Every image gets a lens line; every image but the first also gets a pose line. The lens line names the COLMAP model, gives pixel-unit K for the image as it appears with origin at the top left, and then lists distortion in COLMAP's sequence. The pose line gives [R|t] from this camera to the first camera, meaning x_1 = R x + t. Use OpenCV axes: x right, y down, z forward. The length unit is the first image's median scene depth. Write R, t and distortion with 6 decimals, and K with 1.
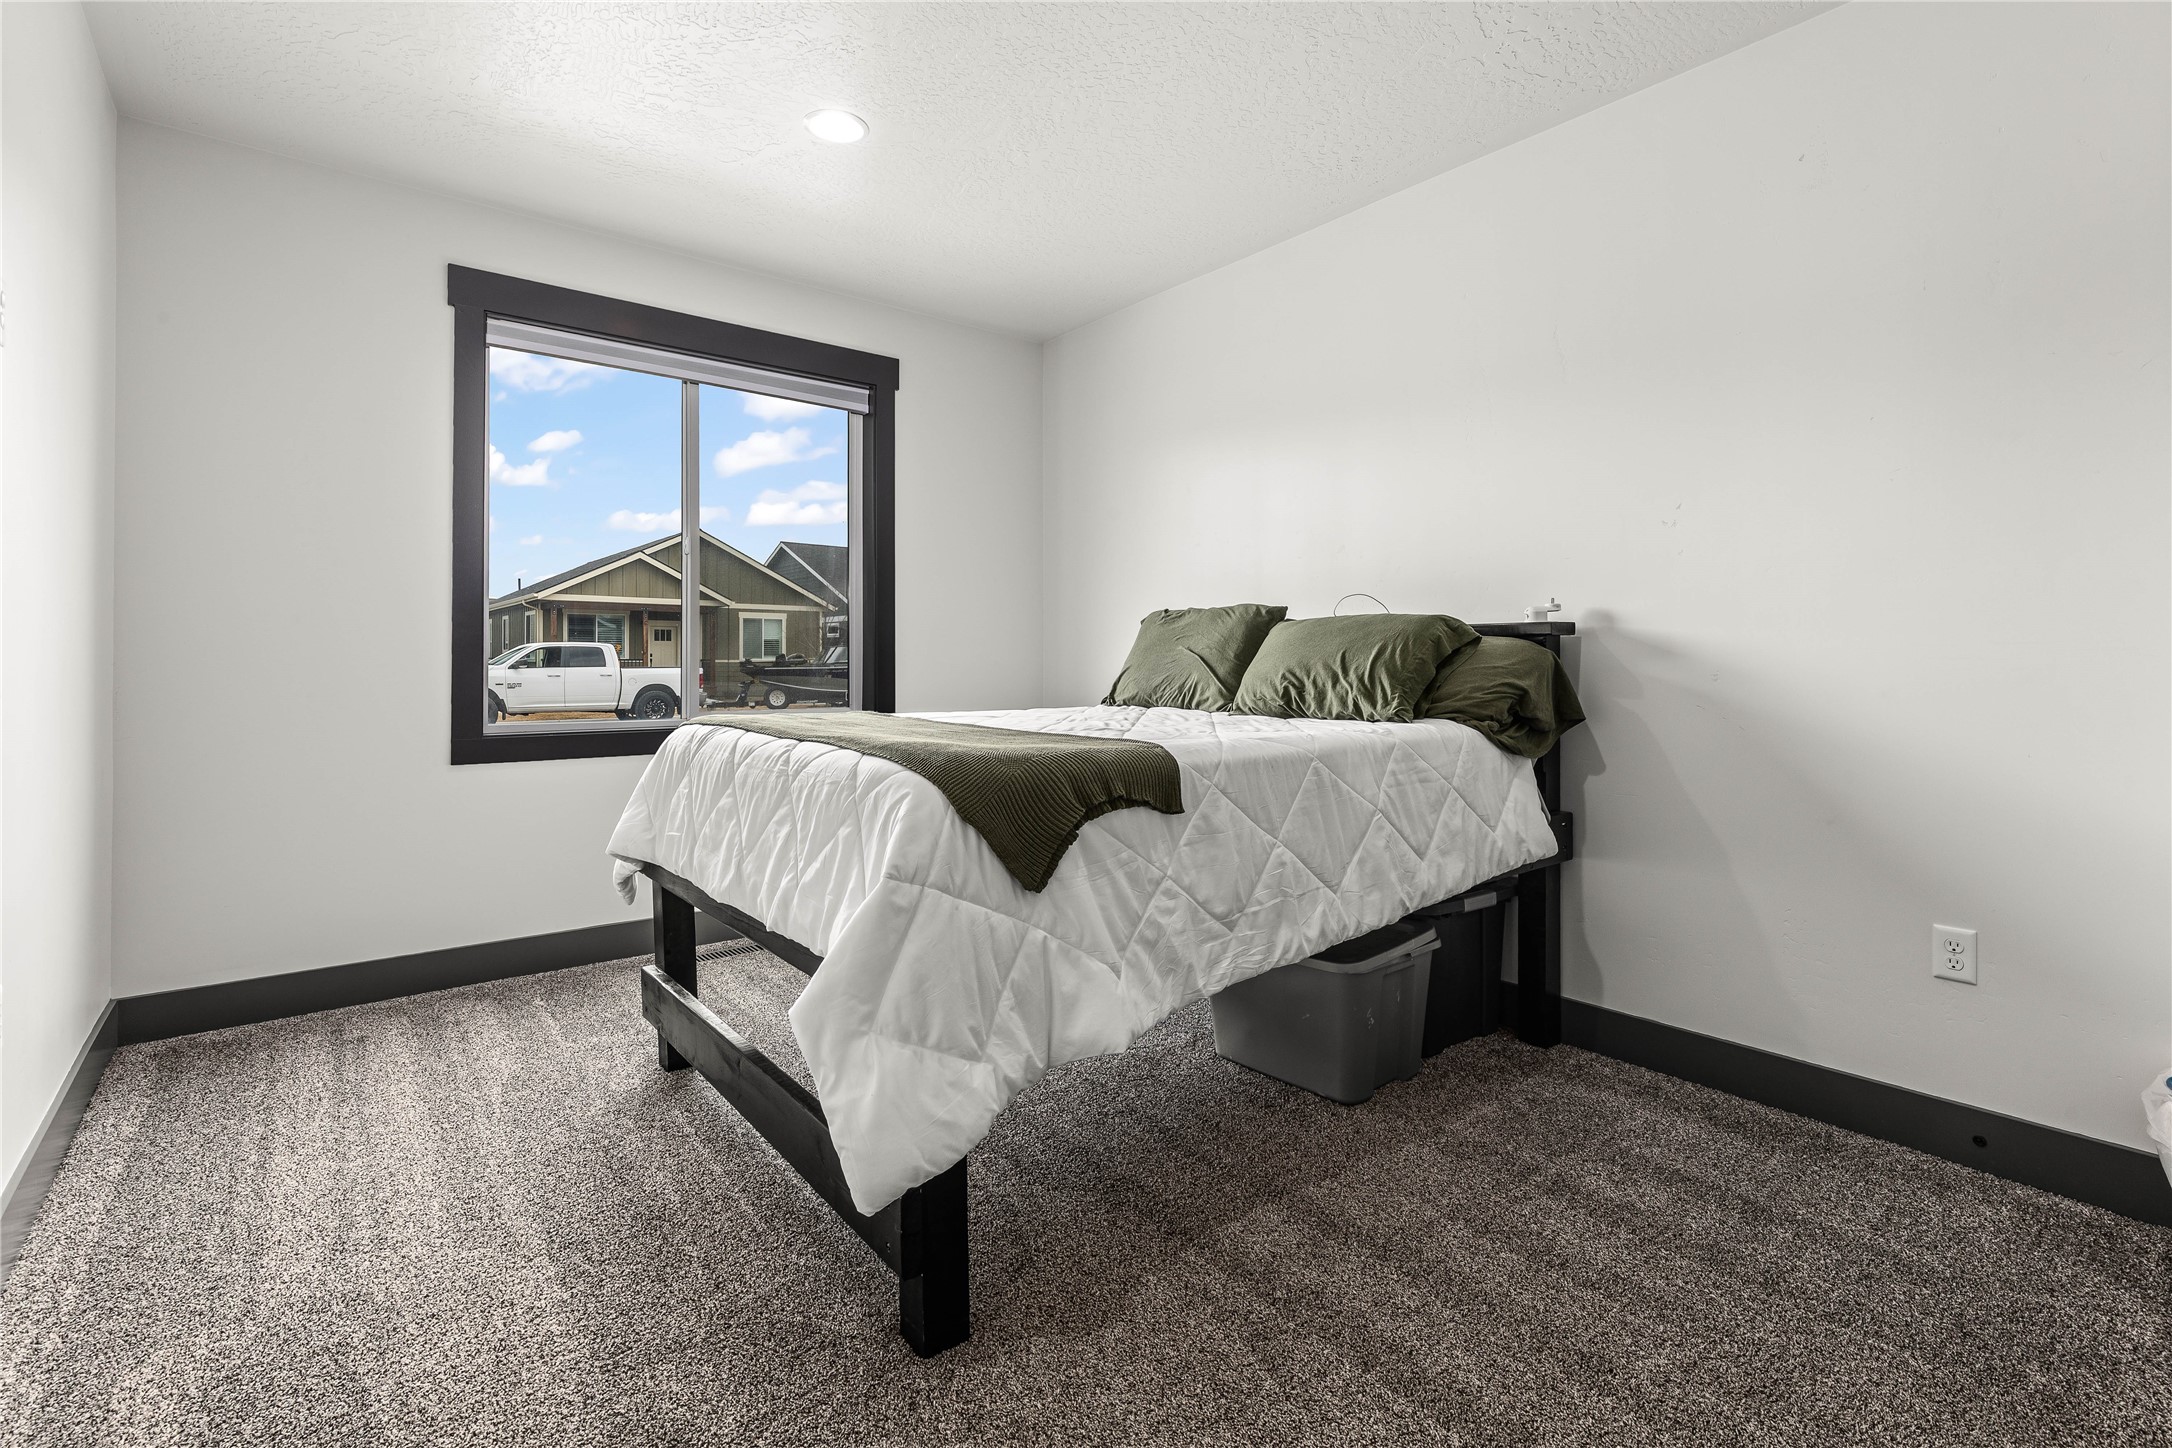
lens RADIAL K [[991.3, 0, 1113.6], [0, 991.3, 672.6], [0, 0, 1]] dist [0.004207, -0.000046]
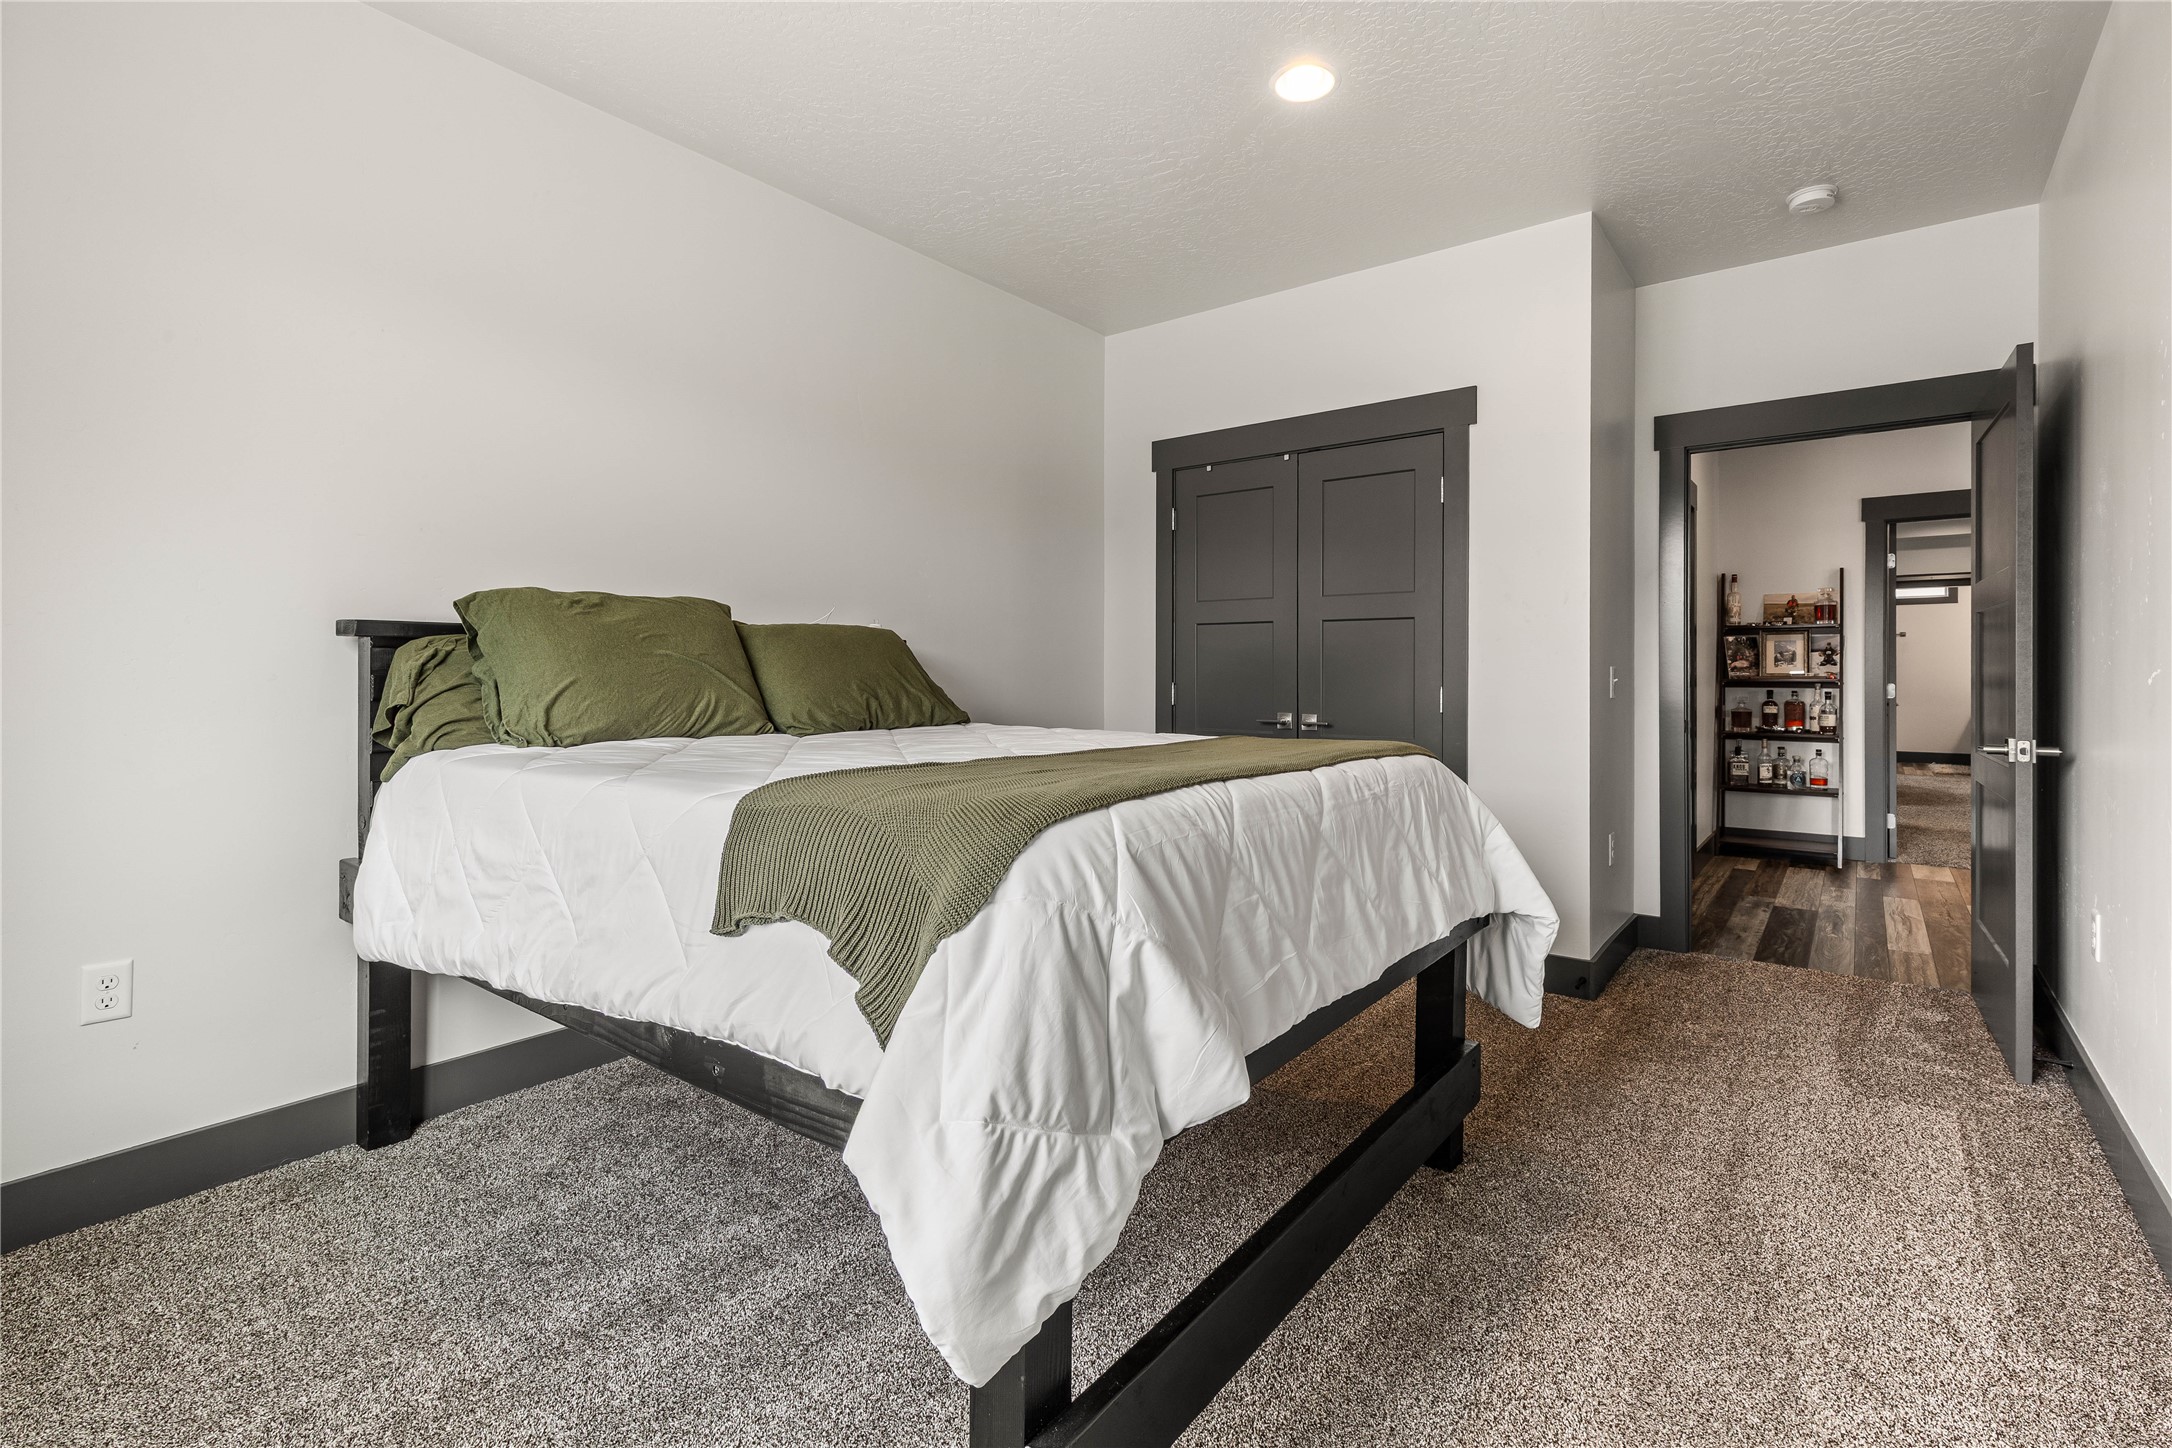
lens RADIAL K [[991.3, 0, 1113.6], [0, 991.3, 672.6], [0, 0, 1]] dist [0.004207, -0.000046]
pose [[-0.232323, -0.001709, 0.972637, -0.717430], [0.008620, 0.999956, 0.003816, -0.010919], [-0.972601, 0.009270, -0.232298, 0.893647]]
